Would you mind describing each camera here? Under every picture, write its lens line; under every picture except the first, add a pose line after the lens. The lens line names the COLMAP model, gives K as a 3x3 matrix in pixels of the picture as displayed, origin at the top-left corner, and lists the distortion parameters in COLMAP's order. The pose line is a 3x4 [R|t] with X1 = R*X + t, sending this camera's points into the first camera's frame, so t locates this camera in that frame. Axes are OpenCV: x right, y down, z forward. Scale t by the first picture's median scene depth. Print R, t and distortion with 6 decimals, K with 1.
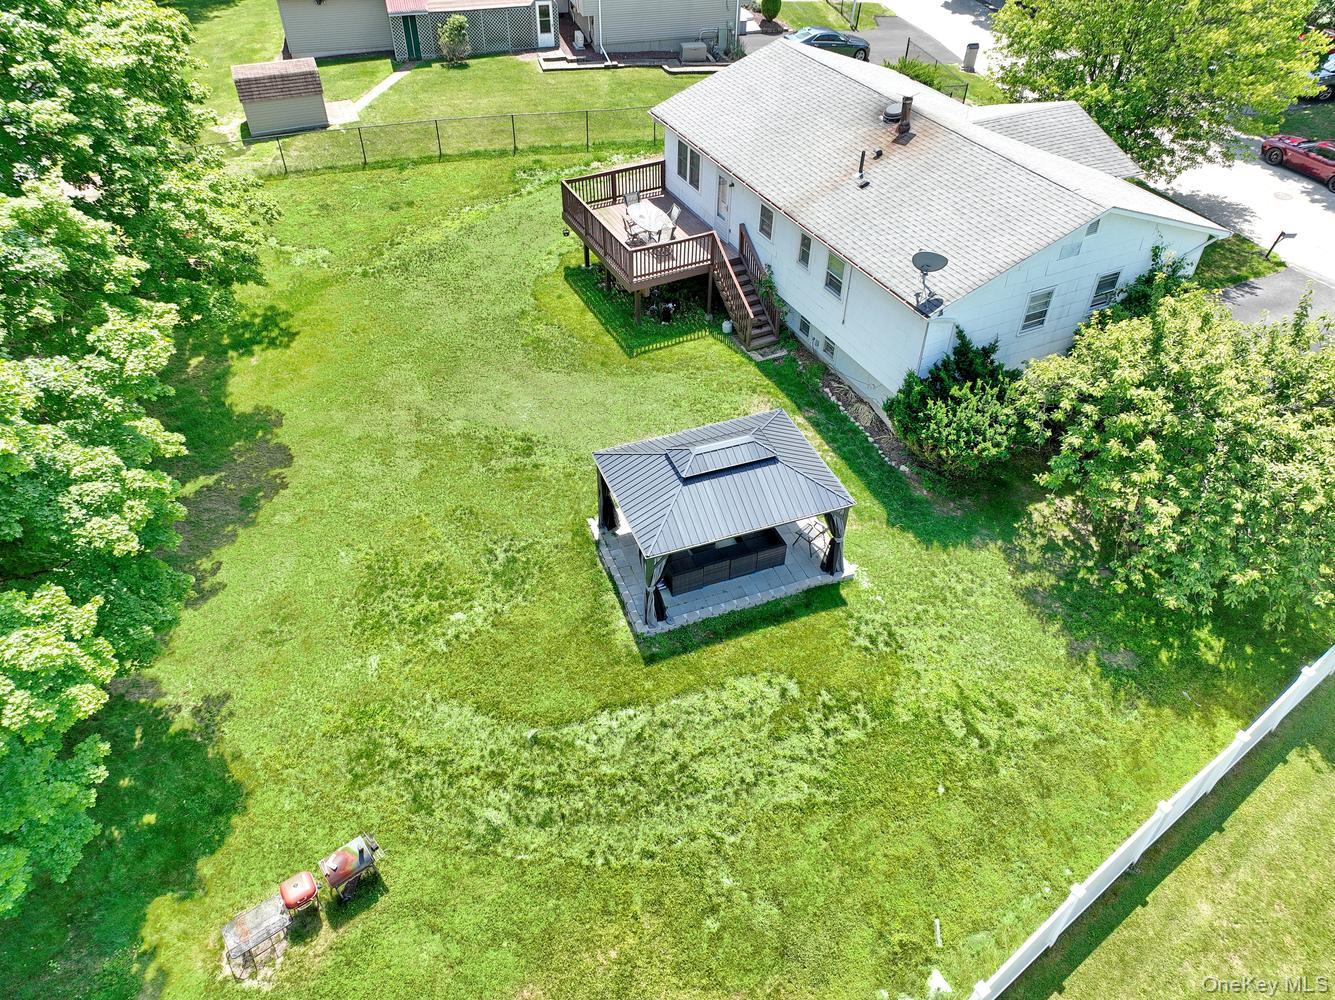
lens RADIAL K [[936.4, 0, 666.0], [0, 936.4, 499.1], [0, 0, 1]] dist [-0.005655, 0.026488]
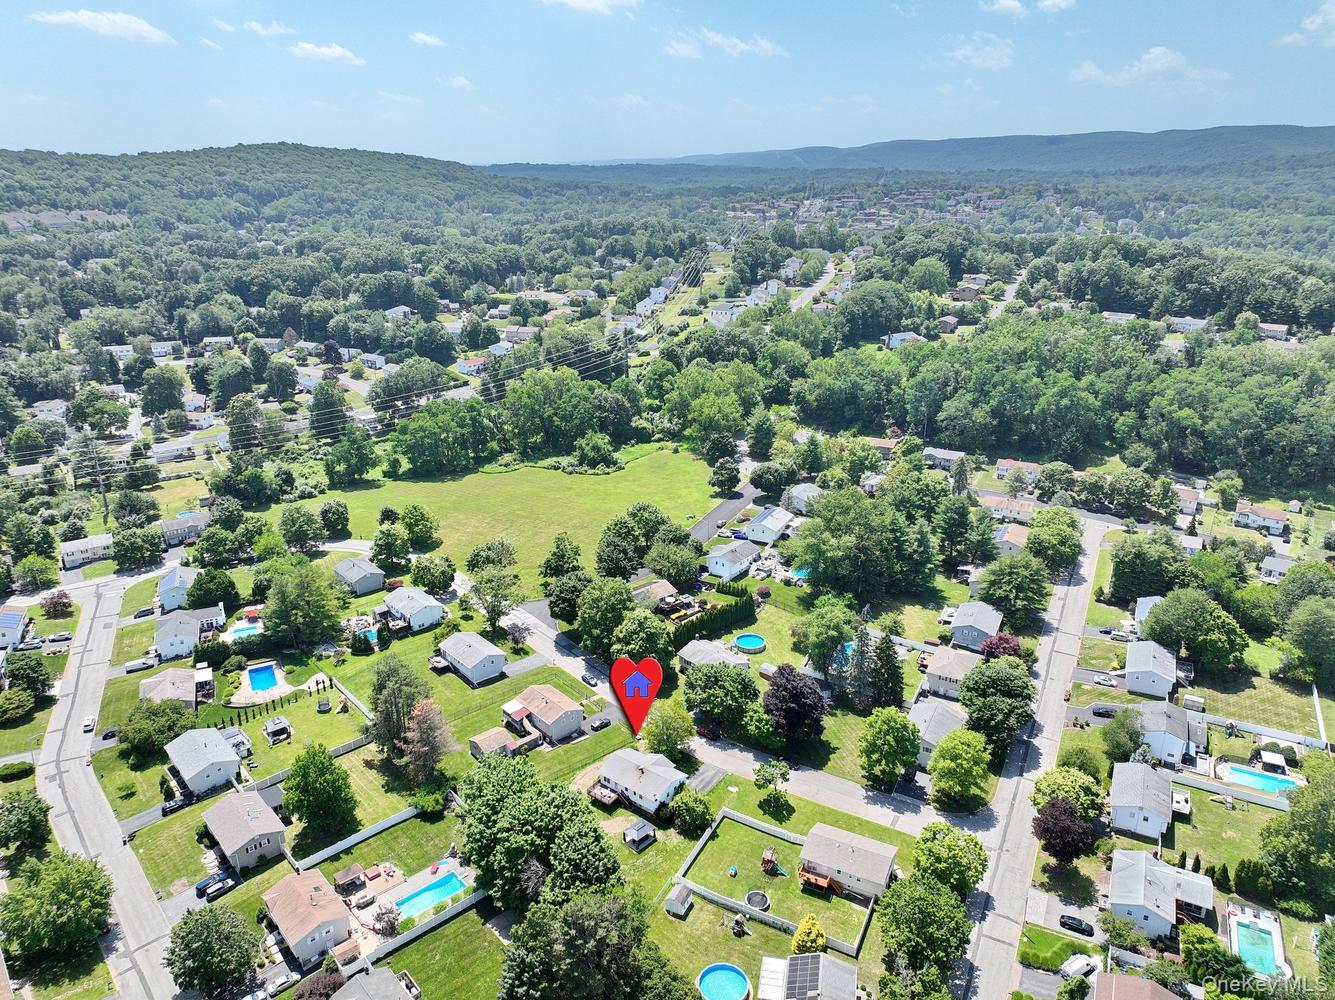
lens RADIAL K [[936.4, 0, 666.0], [0, 936.4, 499.1], [0, 0, 1]] dist [-0.005655, 0.026488]
pose [[0.903825, -0.146037, 0.402211, -2.247682], [0.289685, 0.900631, -0.323954, 0.084939], [-0.314935, 0.409312, 0.856317, -6.260436]]
